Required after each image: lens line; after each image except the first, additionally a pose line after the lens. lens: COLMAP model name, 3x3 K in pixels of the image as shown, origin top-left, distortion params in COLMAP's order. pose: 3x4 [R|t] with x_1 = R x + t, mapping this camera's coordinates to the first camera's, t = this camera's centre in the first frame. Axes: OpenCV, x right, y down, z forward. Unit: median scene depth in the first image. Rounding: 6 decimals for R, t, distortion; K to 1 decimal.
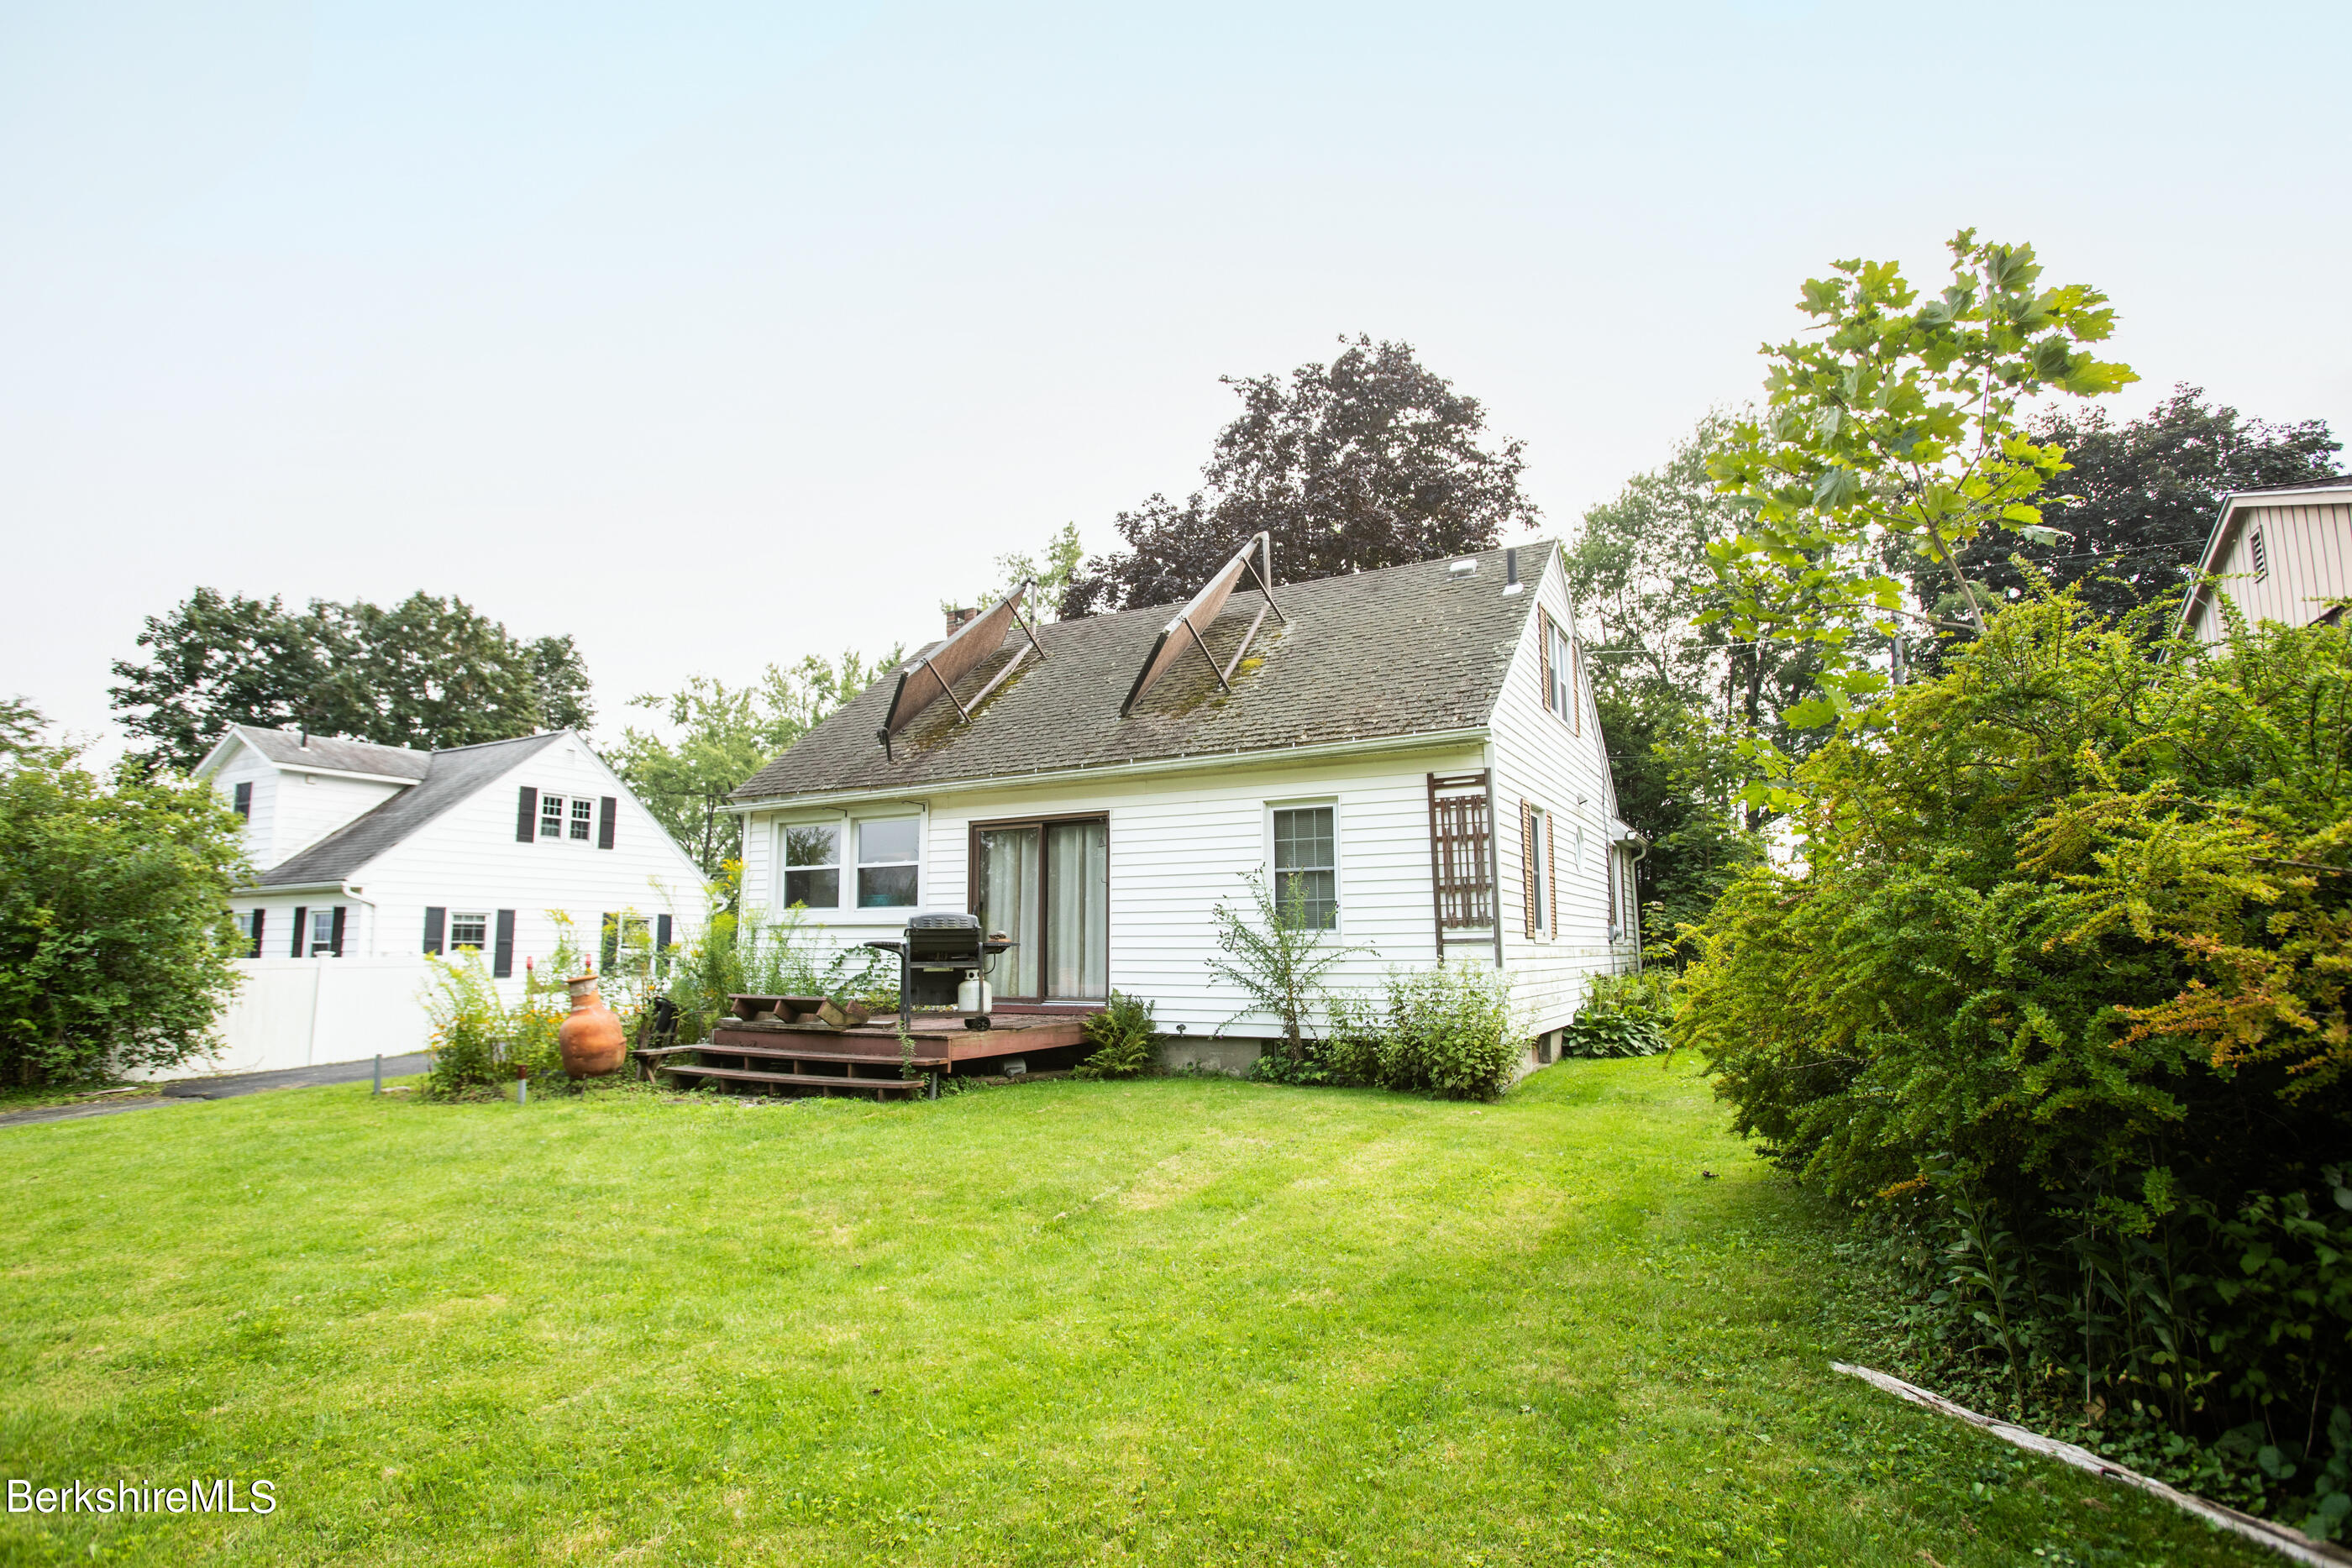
lens RADIAL K [[1124.0, 0, 1176.0], [0, 1124.0, 784.0], [0, 0, 1]] dist [-0.075728, 0.035366]
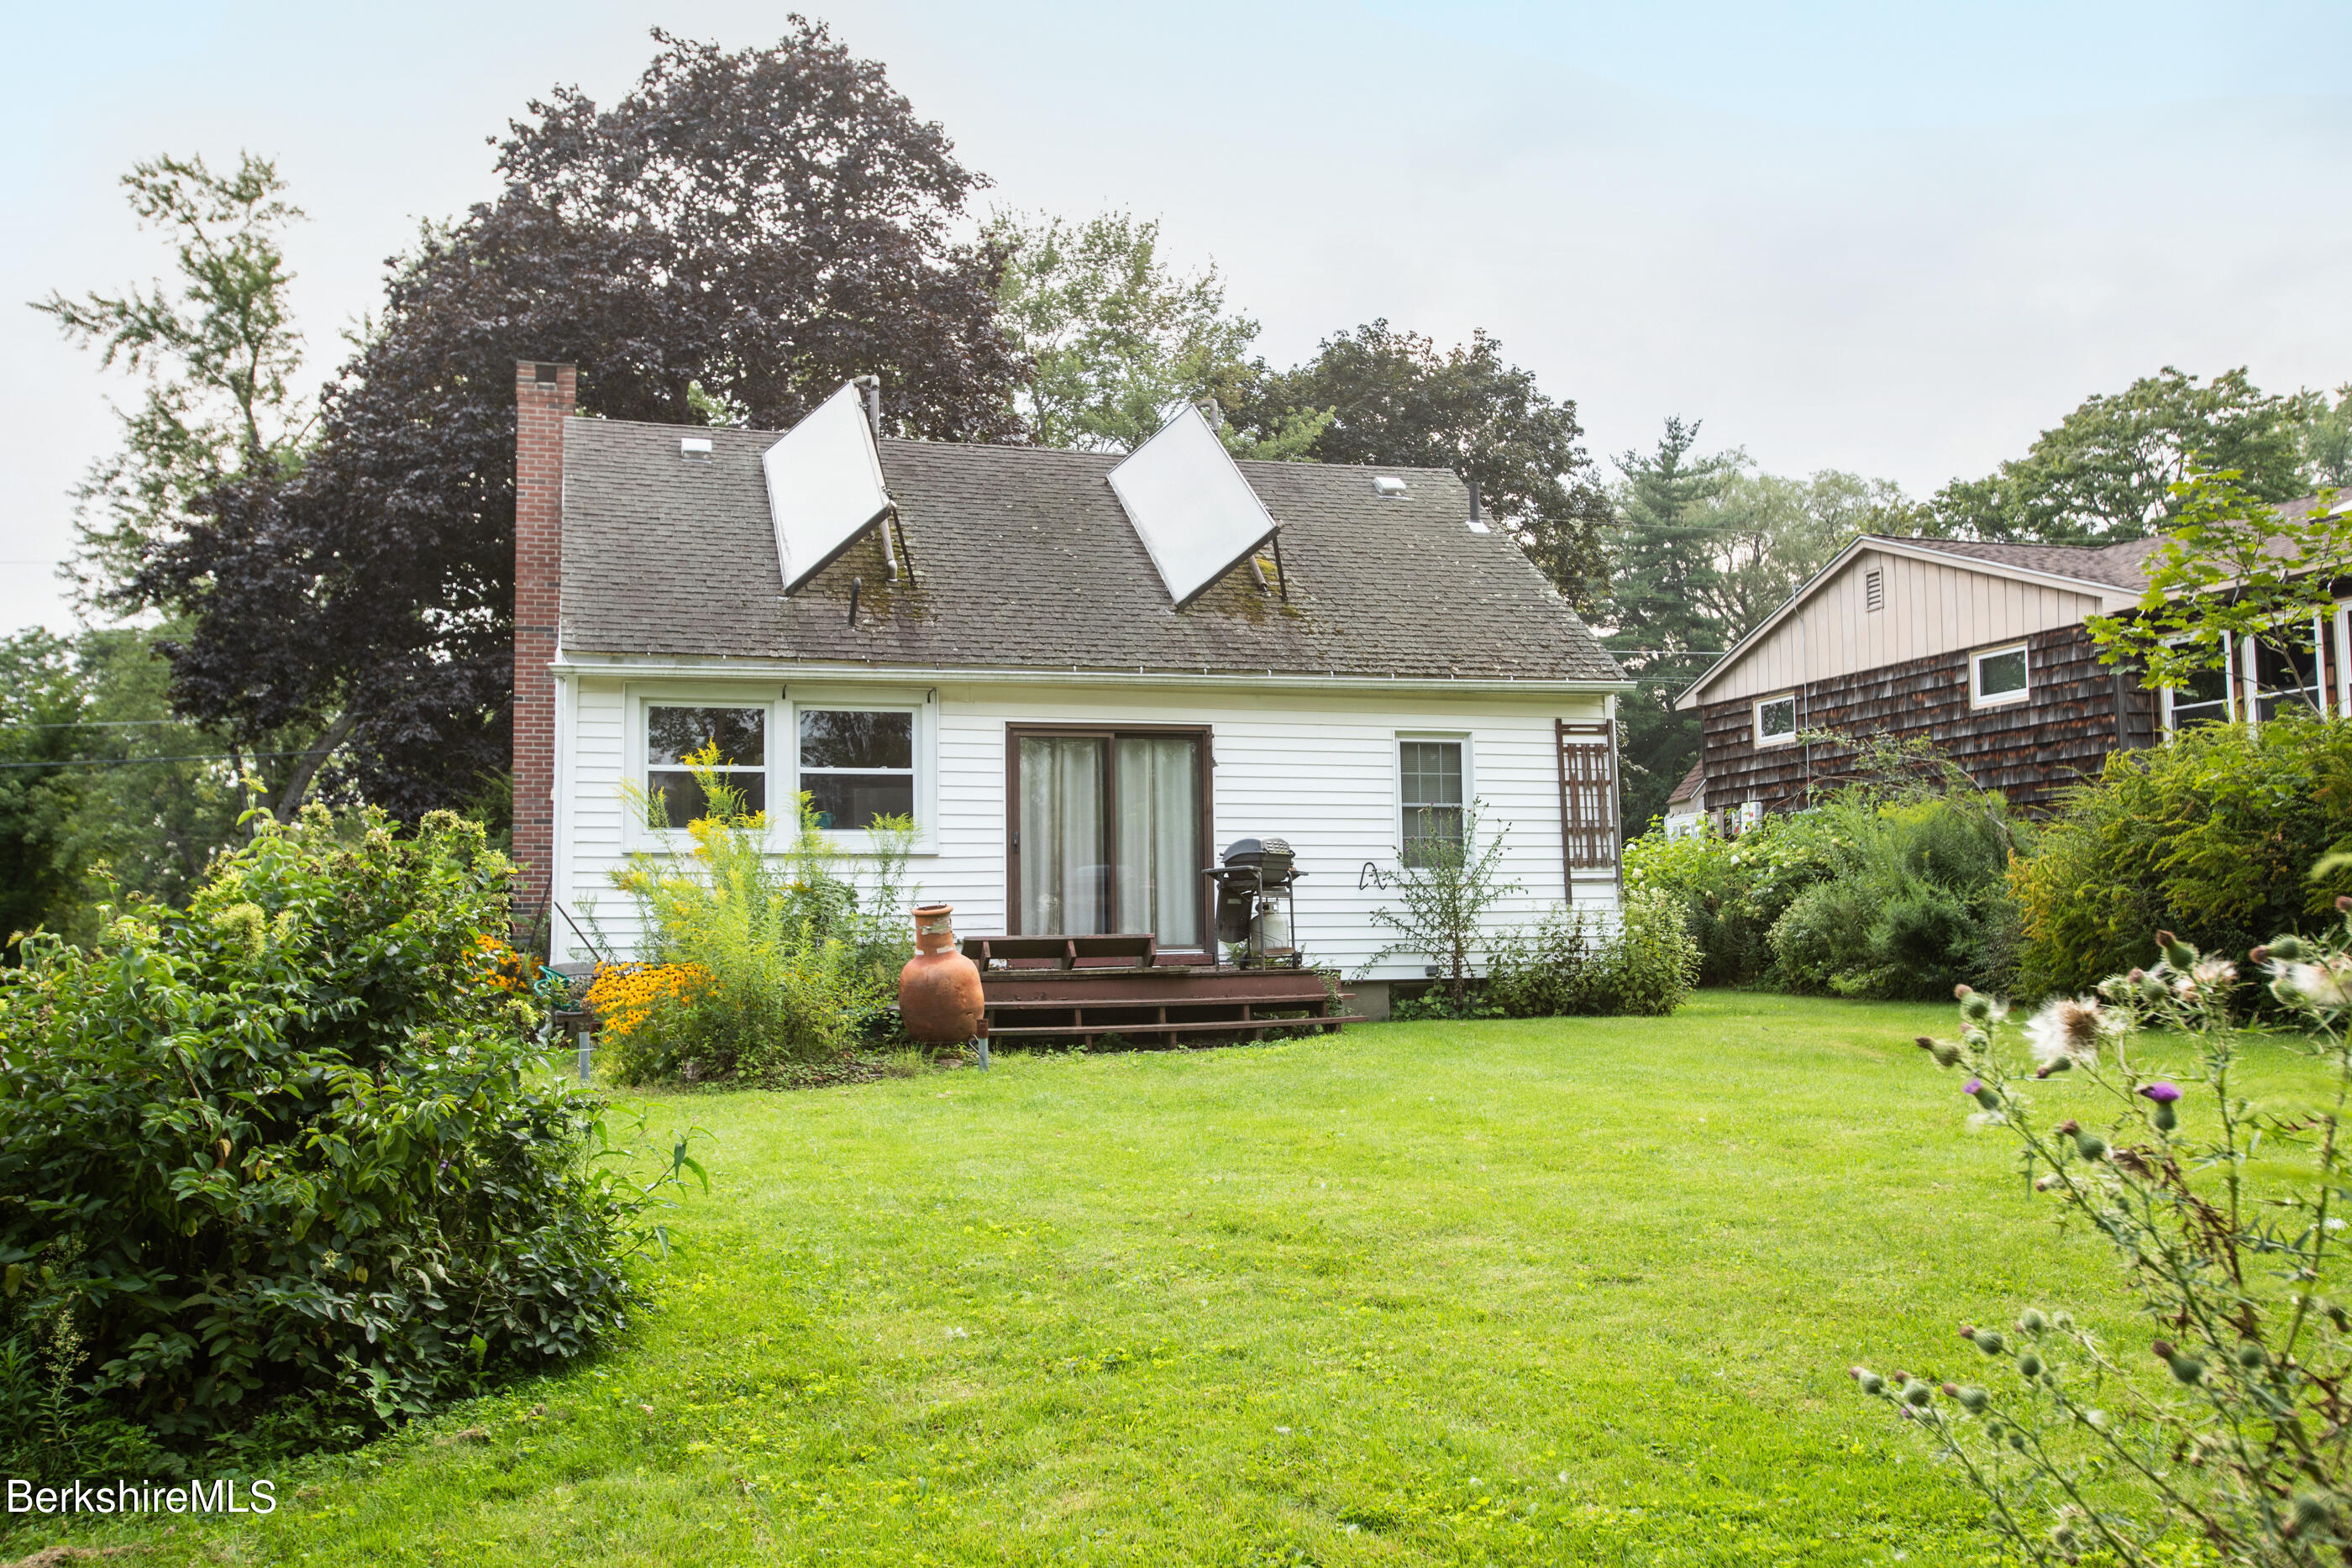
lens RADIAL K [[1908.2, 0, 1176.0], [0, 1908.2, 784.0], [0, 0, 1]] dist [-0.037049, -0.001281]
pose [[0.721345, 0.054216, 0.690451, -1.156702], [-0.090778, 0.995732, 0.016653, 0.049713], [-0.686601, -0.074690, 0.723188, -0.028142]]
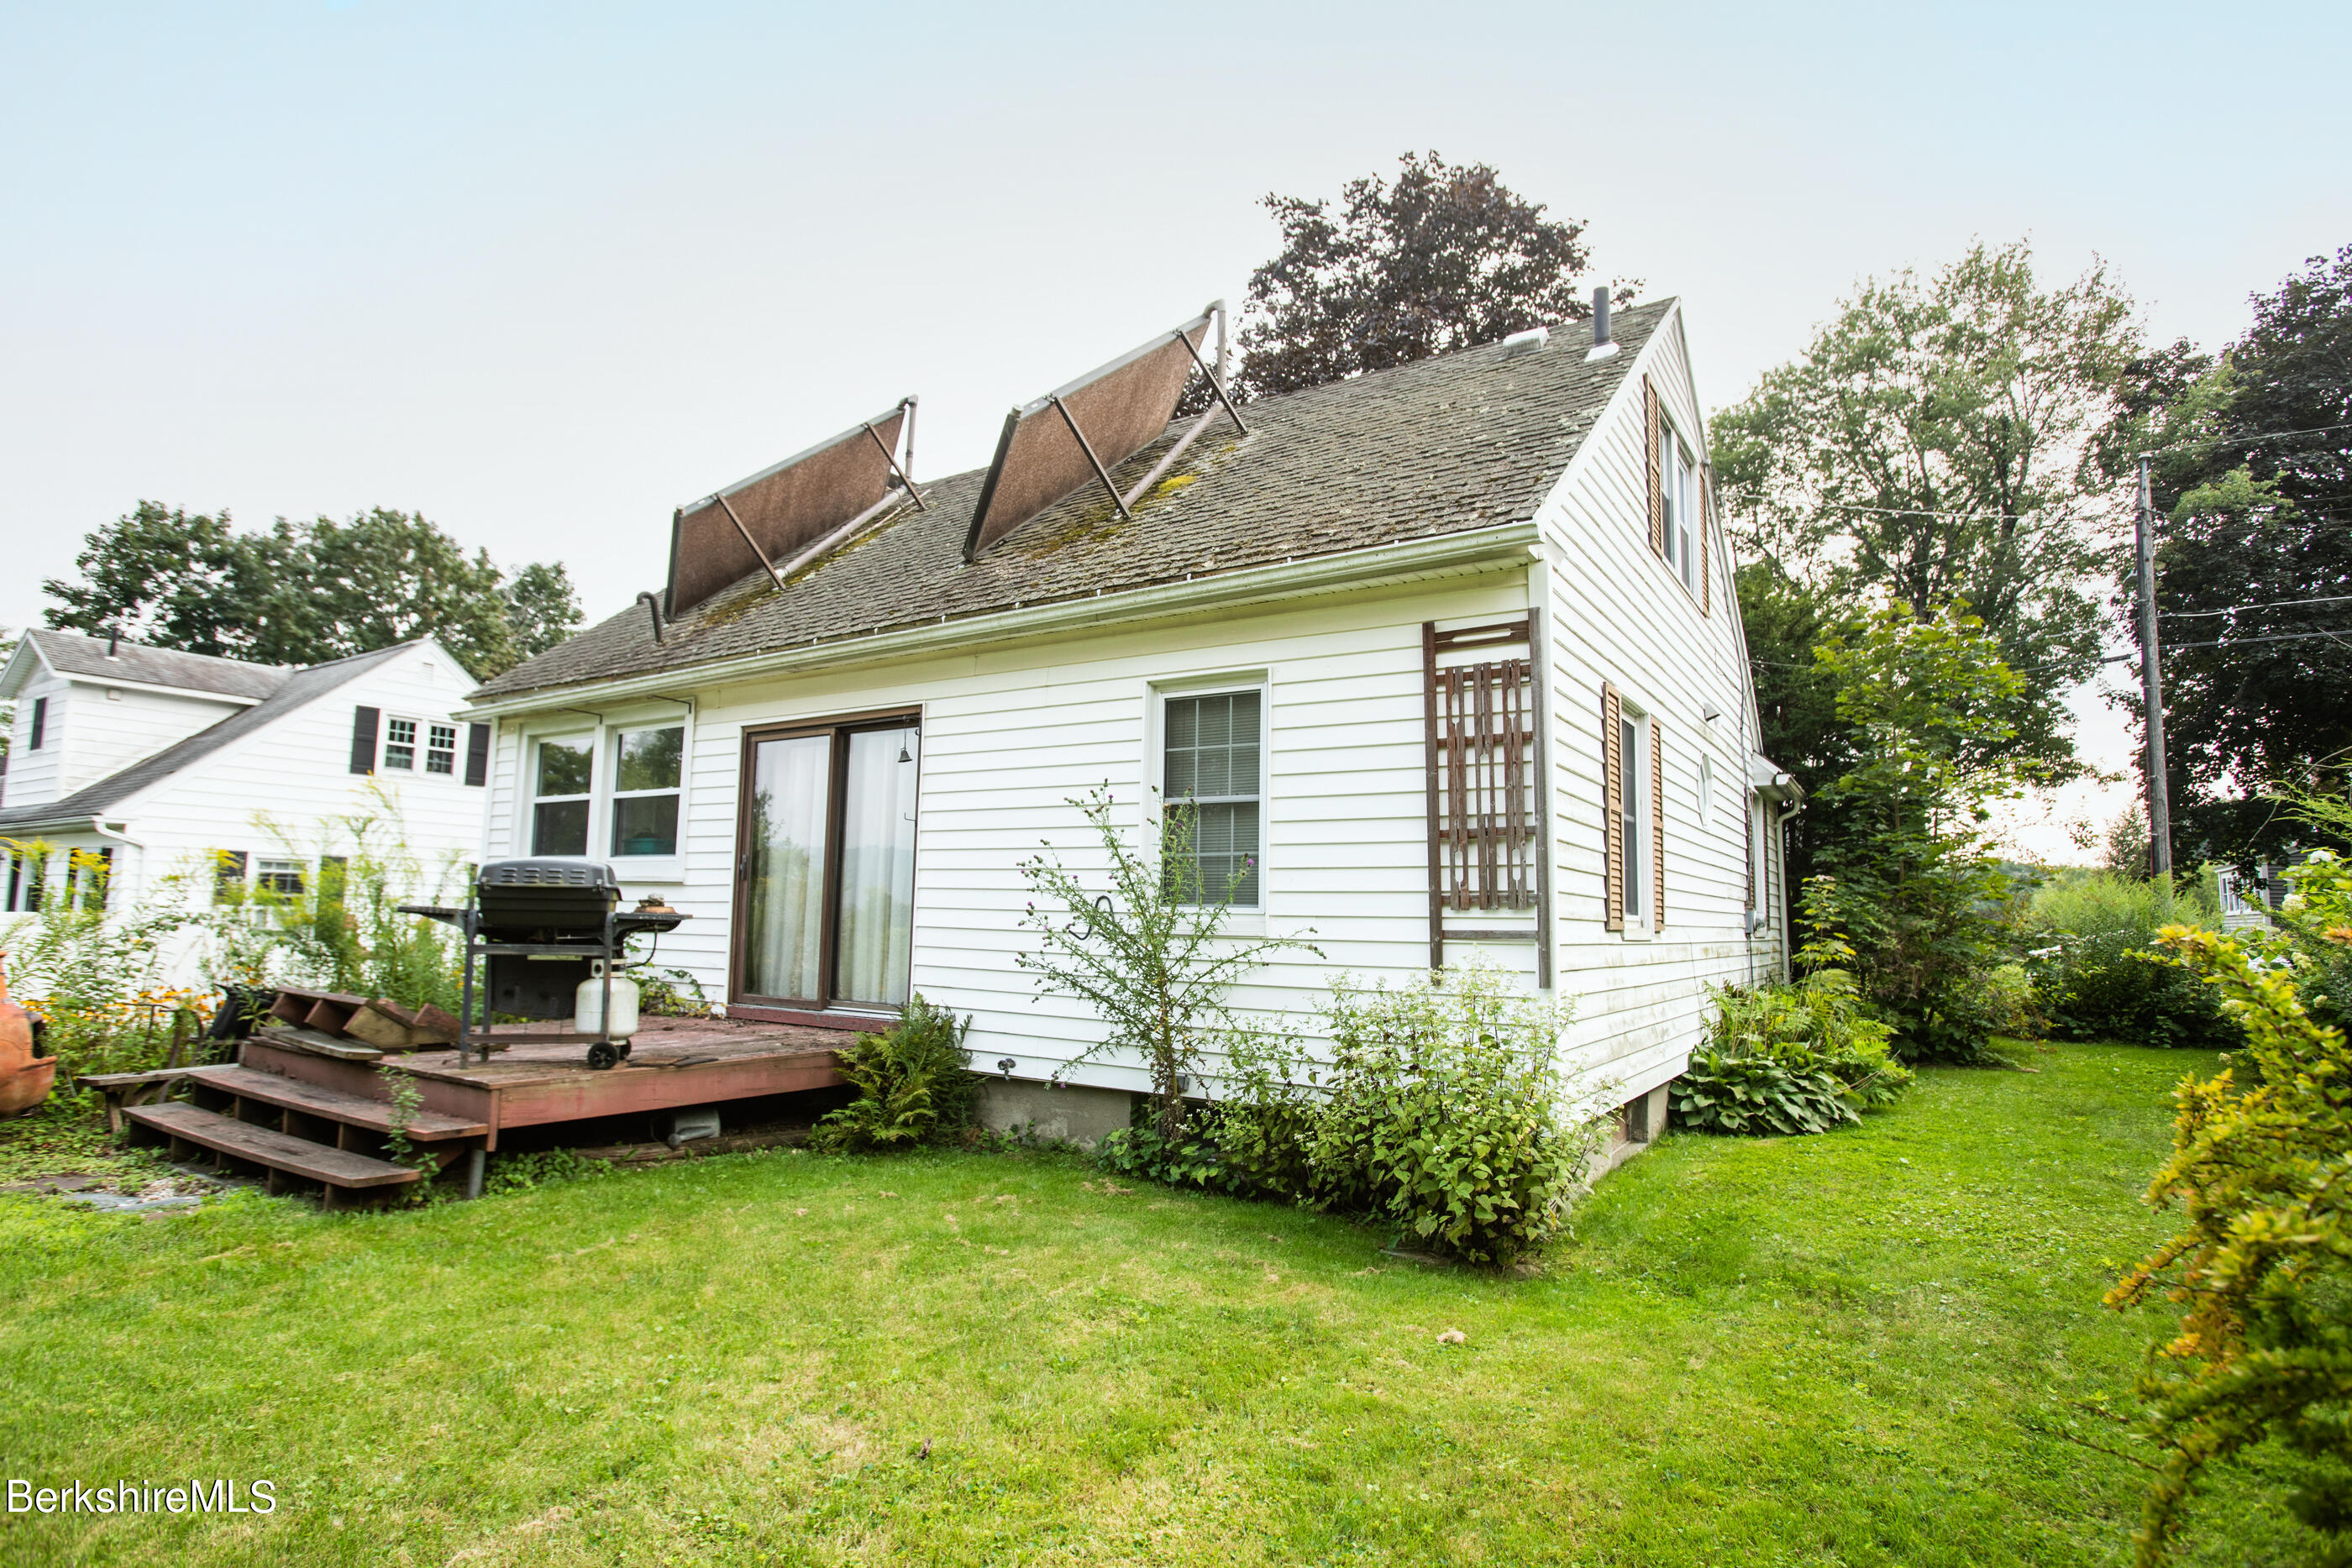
lens RADIAL K [[1167.9, 0, 1176.0], [0, 1167.9, 784.0], [0, 0, 1]] dist [-0.076008, 0.041072]
pose [[0.996821, 0.016753, -0.077886, 0.141088], [-0.014414, 0.999431, 0.030502, 0.049448], [0.078353, -0.029283, 0.996496, 0.402687]]
